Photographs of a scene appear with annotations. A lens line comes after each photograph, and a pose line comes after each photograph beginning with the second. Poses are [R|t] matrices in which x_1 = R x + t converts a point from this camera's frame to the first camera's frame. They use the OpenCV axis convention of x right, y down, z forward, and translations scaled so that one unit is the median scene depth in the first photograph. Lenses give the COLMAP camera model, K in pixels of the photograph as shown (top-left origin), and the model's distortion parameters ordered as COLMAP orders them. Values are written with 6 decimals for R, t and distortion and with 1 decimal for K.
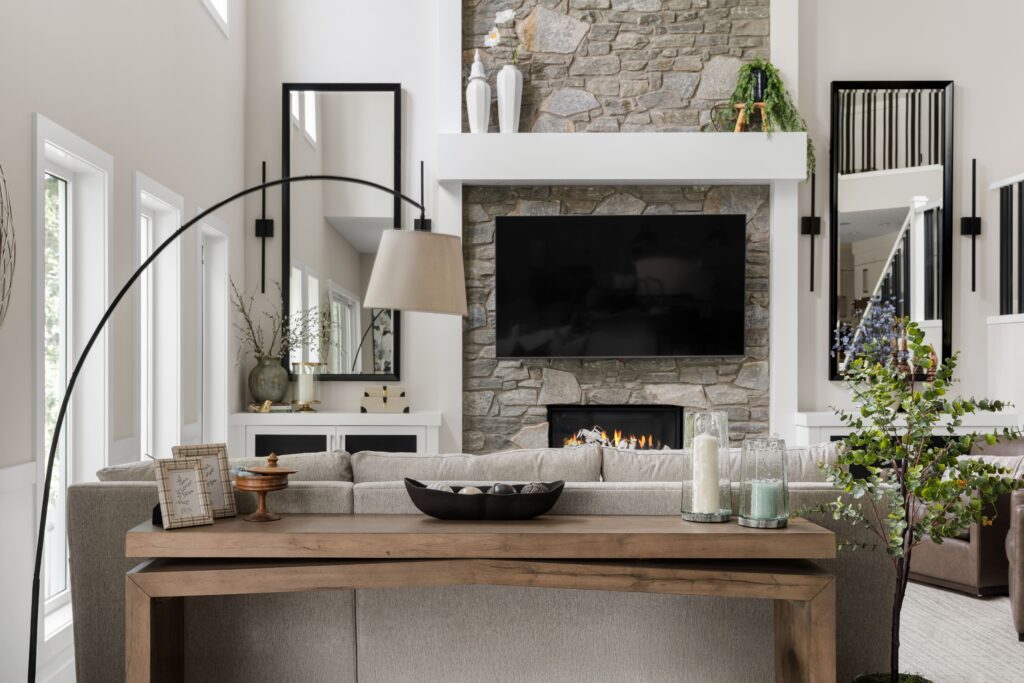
lens RADIAL K [[1156.5, 0, 450.2], [0, 1156.5, 361.5], [0, 0, 1]] dist [0.012525, -0.002412]
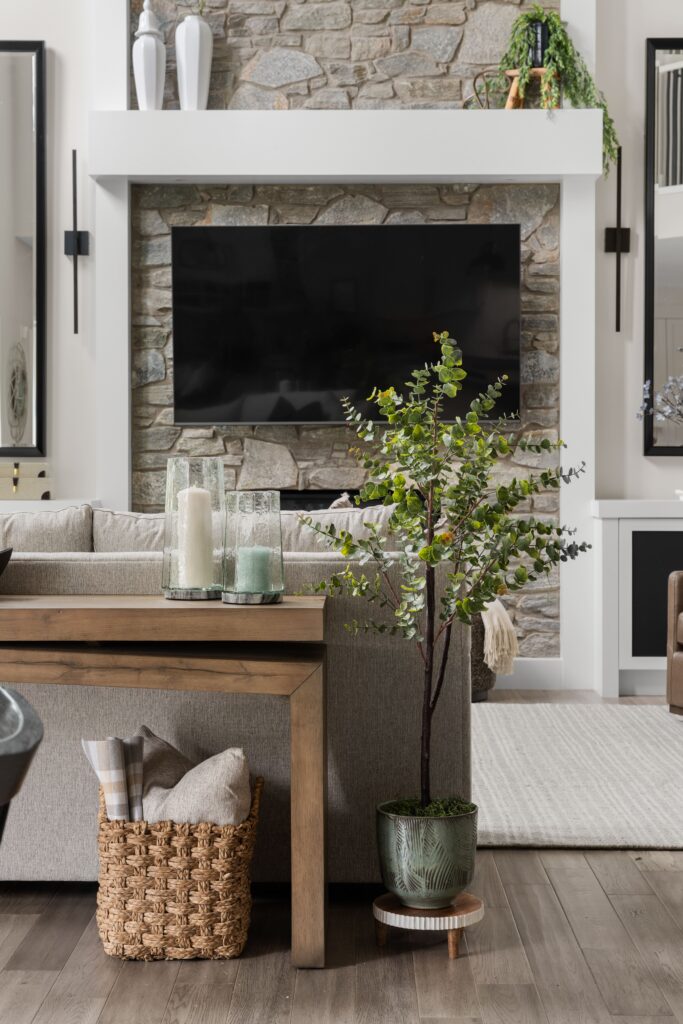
lens RADIAL K [[1701.5, 0, 343.8], [0, 1701.5, 470.4], [0, 0, 1]] dist [0.021592, 0.093312]
pose [[0.999998, 0.000131, -0.002019, 0.144272], [-0.000123, 0.999993, 0.003814, 0.021428], [0.002019, -0.003814, 0.999991, -0.057004]]
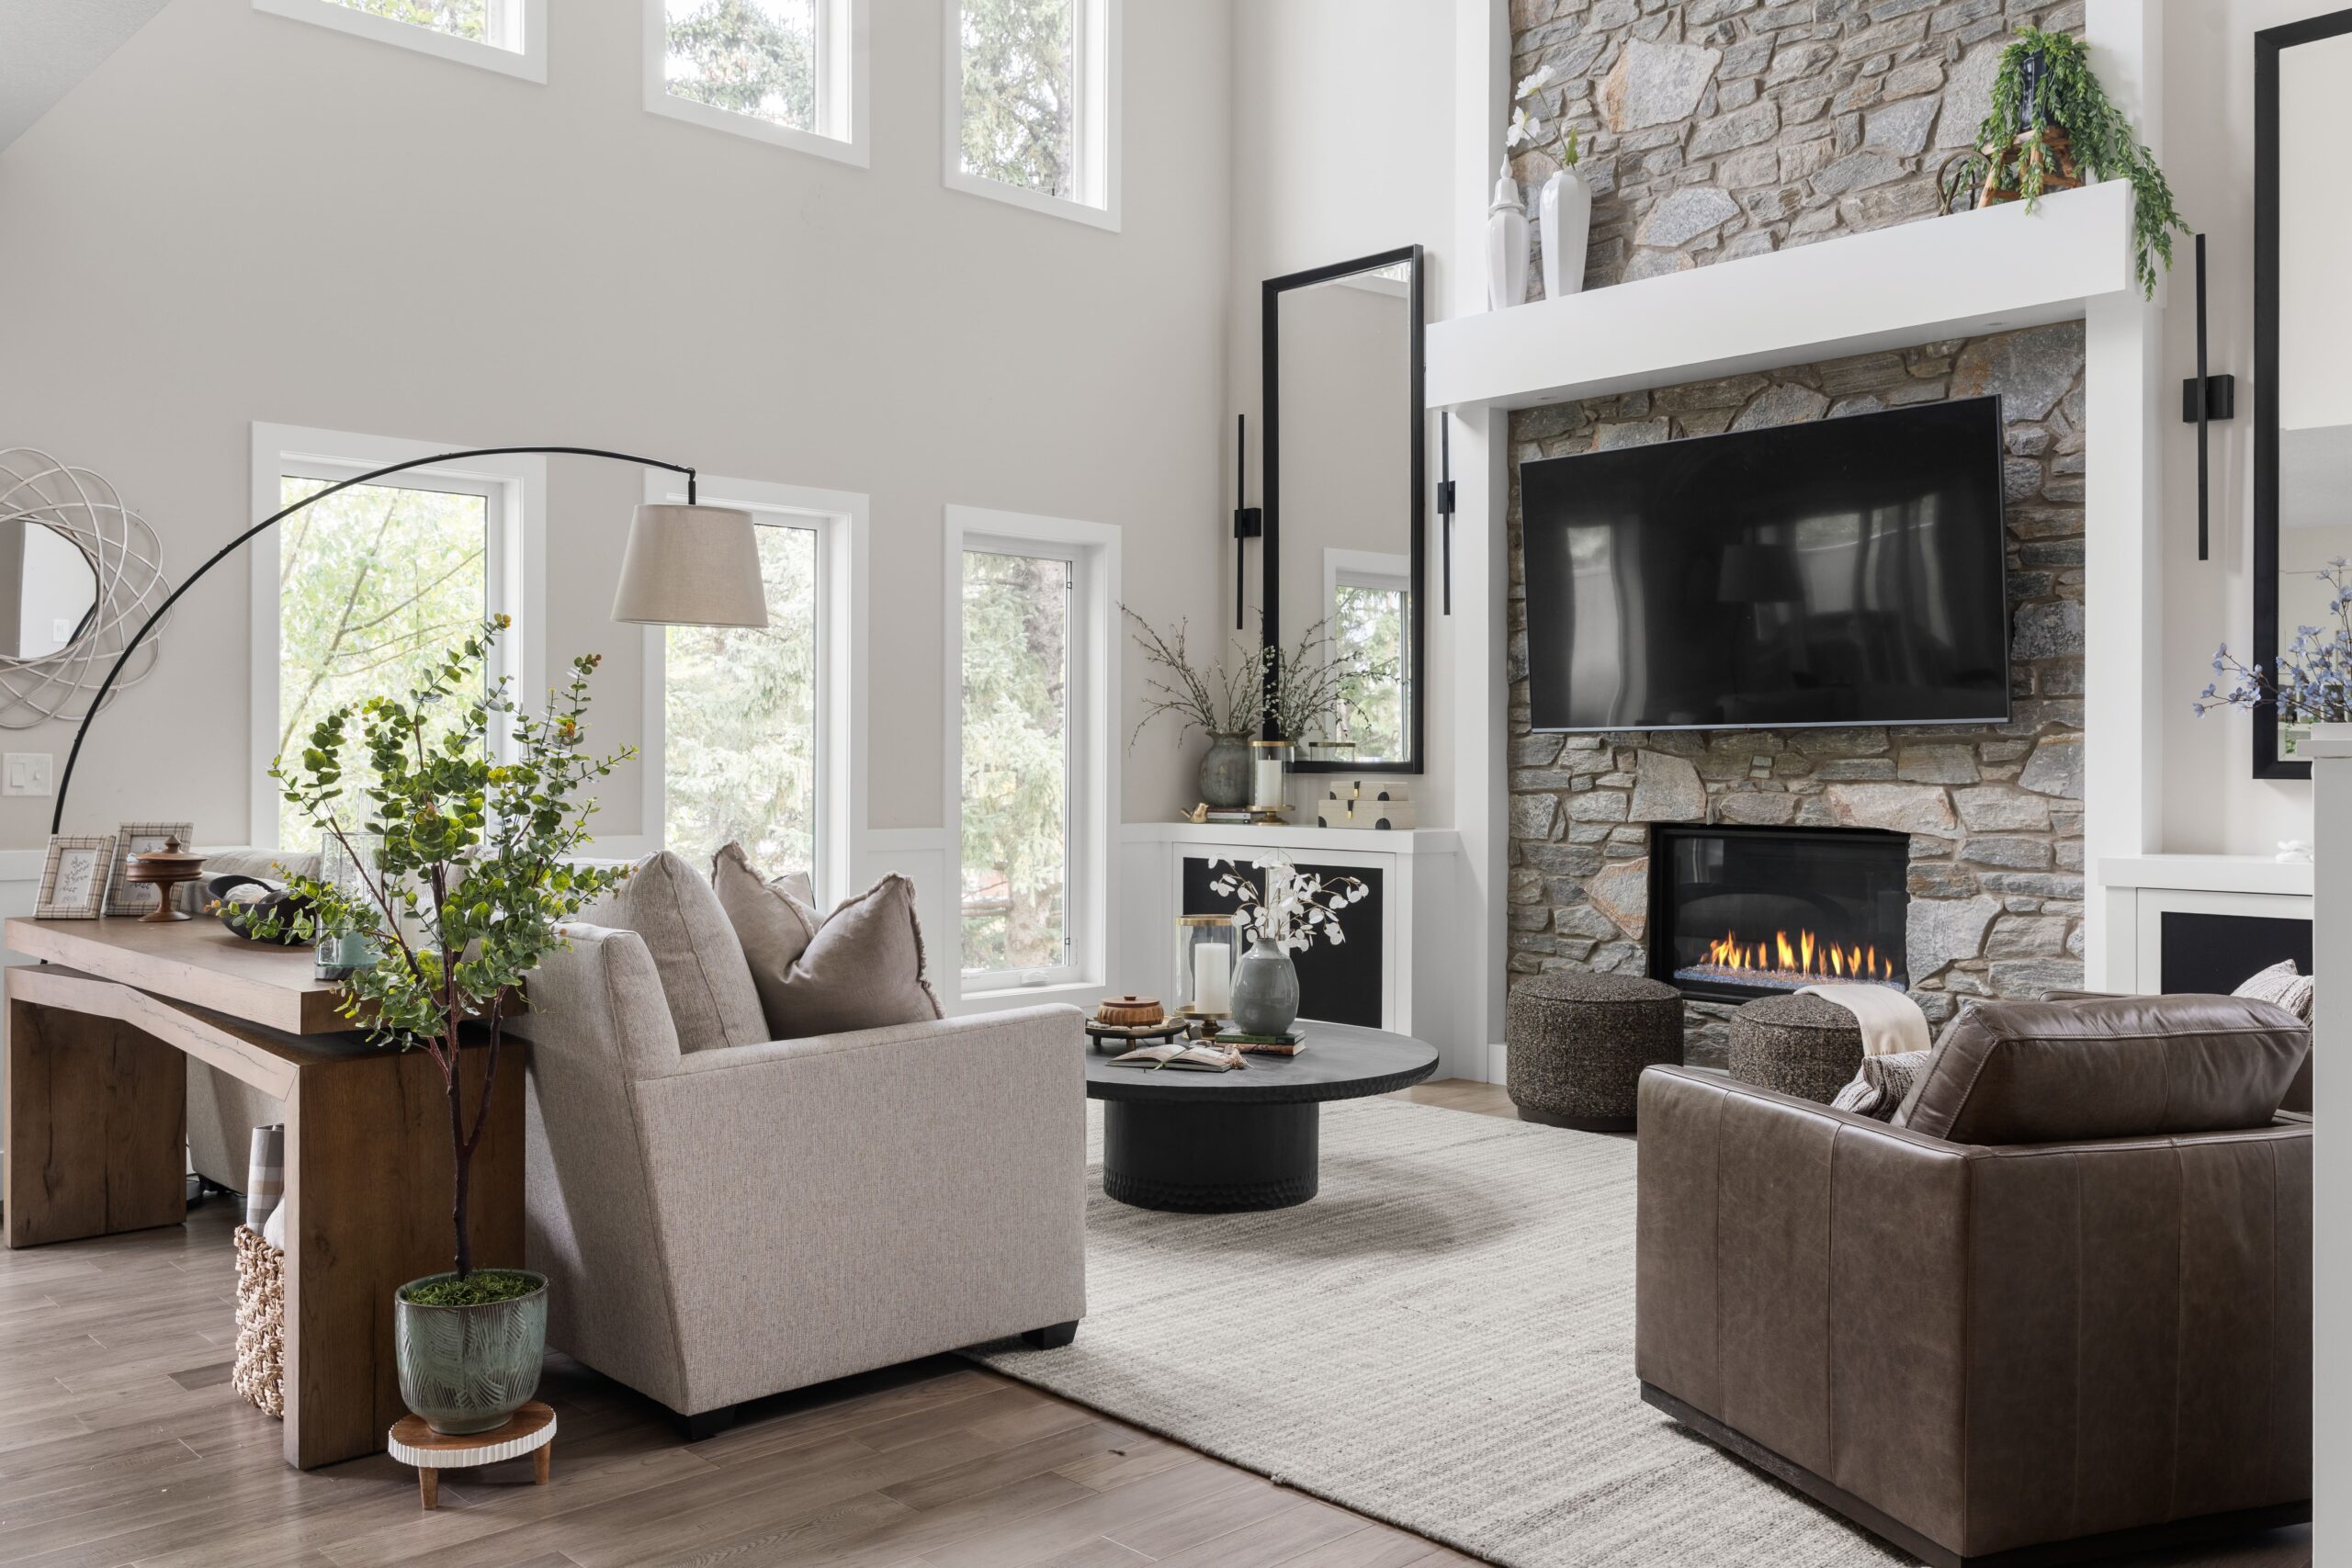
lens RADIAL K [[1913.1, 0, 1176.0], [0, 1913.1, 784.0], [0, 0, 1]] dist [-0.007802, 0.001470]
pose [[0.691028, 0.009377, -0.722767, 0.548712], [-0.004247, 0.999951, 0.008913, 0.014015], [0.722815, -0.003089, 0.691034, 0.271902]]
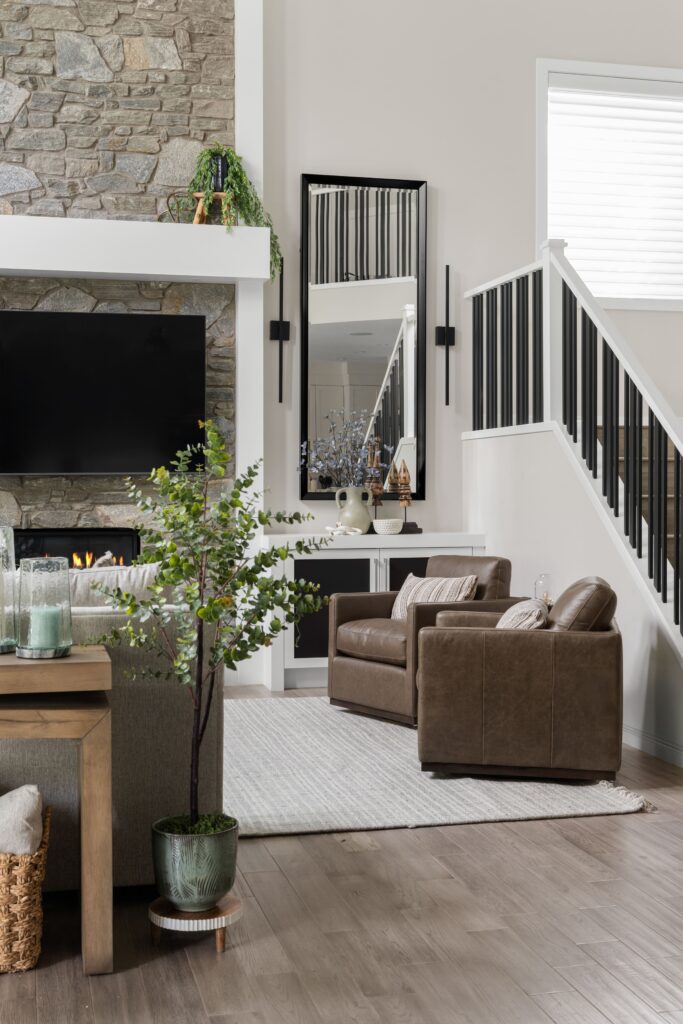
lens RADIAL K [[1293.5, 0, 344.1], [0, 1293.5, 496.2], [0, 0, 1]] dist [0.006512, 0.013757]
pose [[0.968801, -0.002376, 0.247829, 0.107350], [0.000514, 0.999971, 0.007578, 0.005684], [-0.247840, -0.007214, 0.968774, -0.003271]]
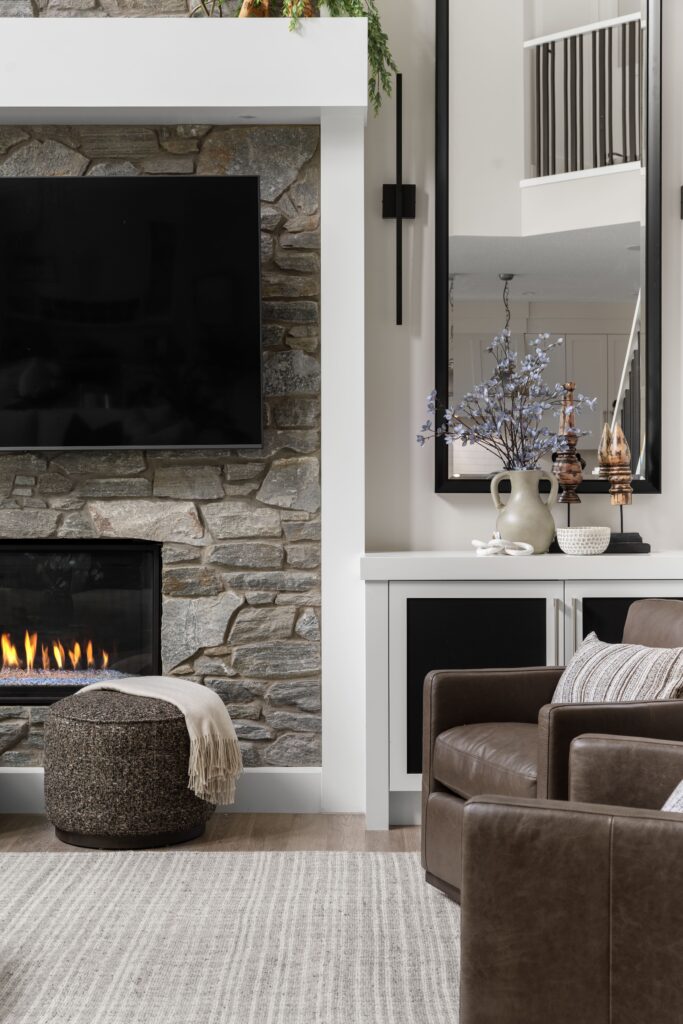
lens RADIAL K [[1496.6, 0, 353.4], [0, 1496.6, 464.9], [0, 0, 1]] dist [0.013485, 0.022379]
pose [[0.999987, -0.001057, 0.004906, 0.287600], [0.001102, 0.999957, -0.009220, 0.009956], [-0.004896, 0.009225, 0.999945, 0.313930]]
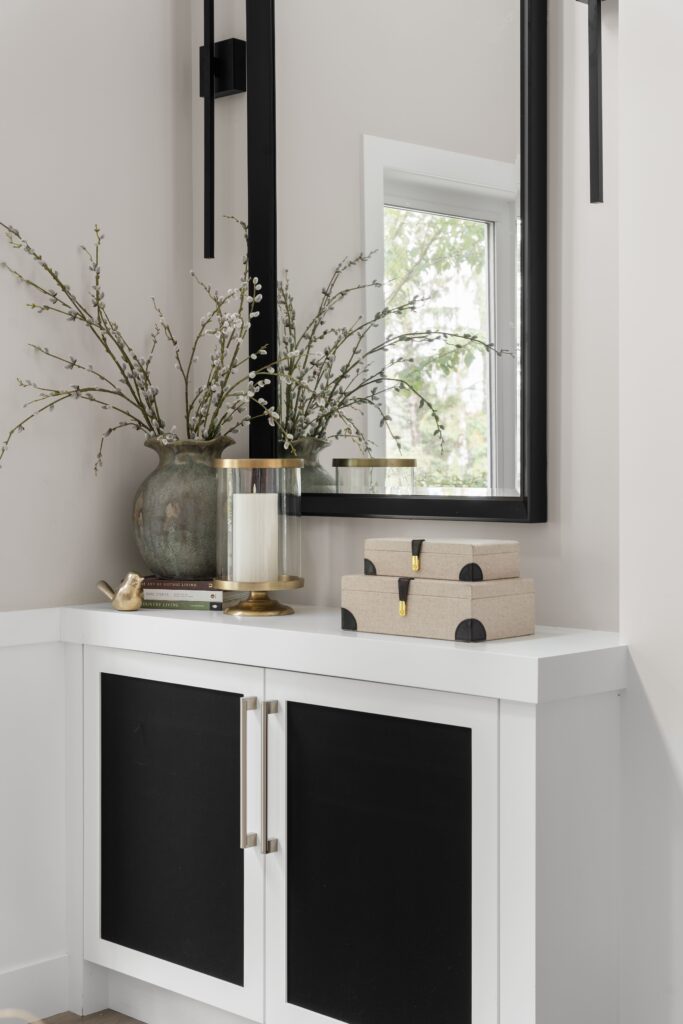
lens RADIAL K [[1655.6, 0, 335.1], [0, 1655.6, 433.8], [0, 0, 1]] dist [0.027860, -0.002323]
pose [[0.718349, -0.014838, -0.695525, 0.206088], [0.001463, 0.999803, -0.019818, 0.002966], [0.695681, 0.013219, 0.718229, 0.671805]]
